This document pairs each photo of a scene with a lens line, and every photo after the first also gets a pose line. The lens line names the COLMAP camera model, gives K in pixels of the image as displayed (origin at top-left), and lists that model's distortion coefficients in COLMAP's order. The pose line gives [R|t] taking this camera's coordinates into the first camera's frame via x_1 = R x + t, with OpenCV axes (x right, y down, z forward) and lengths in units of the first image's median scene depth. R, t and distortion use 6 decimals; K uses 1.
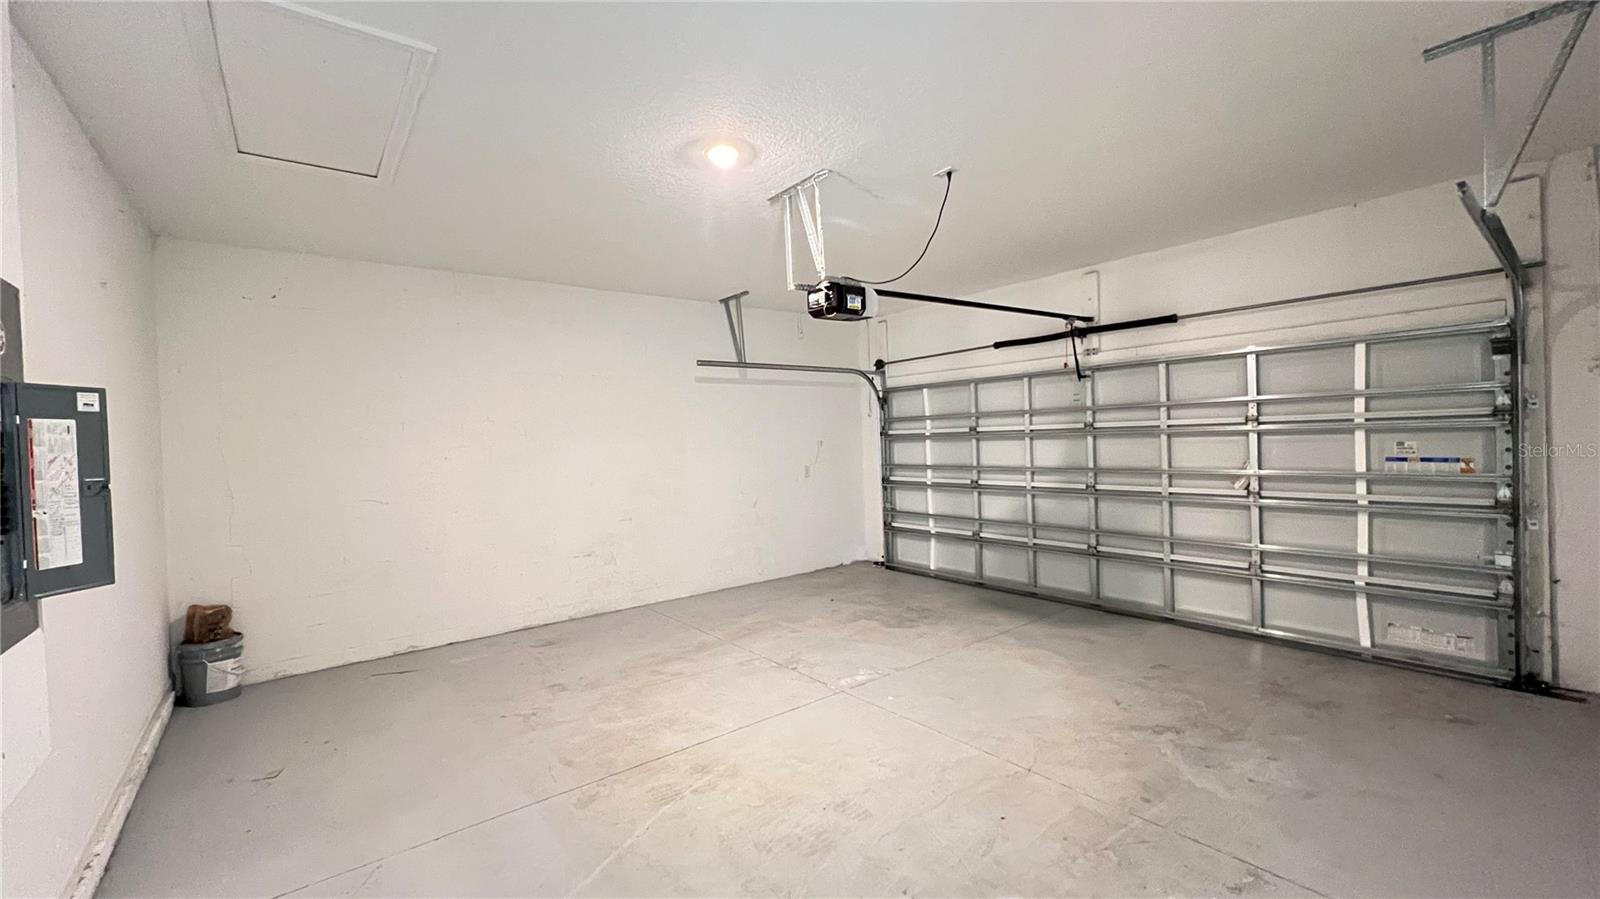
lens RADIAL K [[638.1, 0, 793.7], [0, 638.1, 447.8], [0, 0, 1]] dist [0.000773, -0.000103]
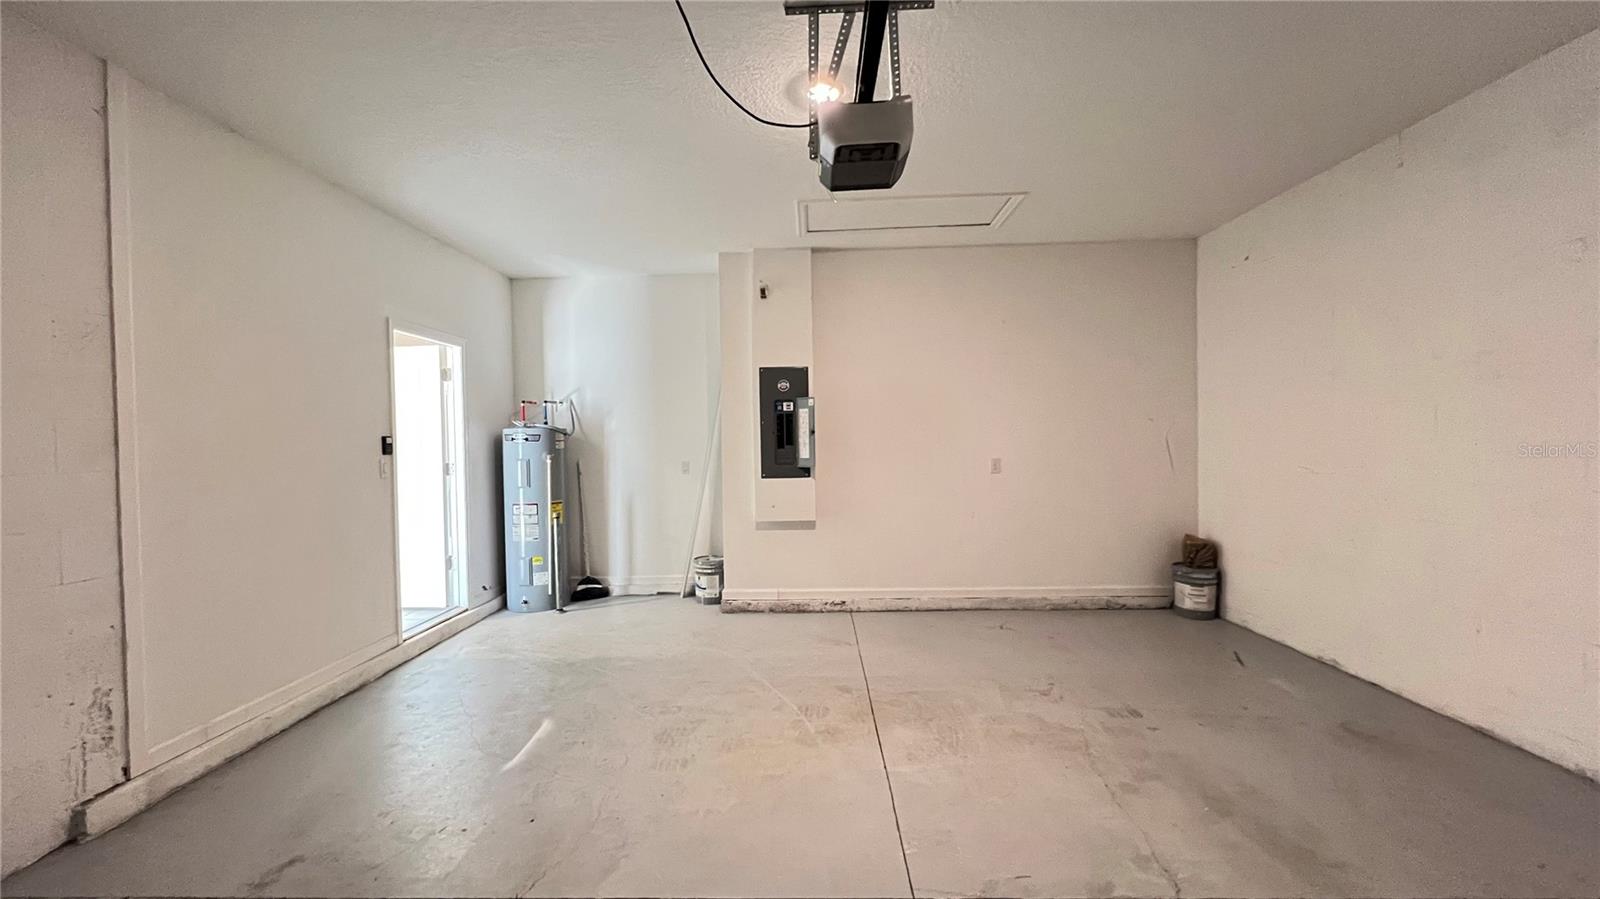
lens RADIAL K [[638.1, 0, 793.7], [0, 638.1, 447.8], [0, 0, 1]] dist [0.000773, -0.000103]
pose [[-0.644762, 0.056616, -0.762284, 0.562157], [0.029888, 0.998358, 0.048870, -0.005426], [0.763799, 0.008727, -0.645396, 1.391656]]
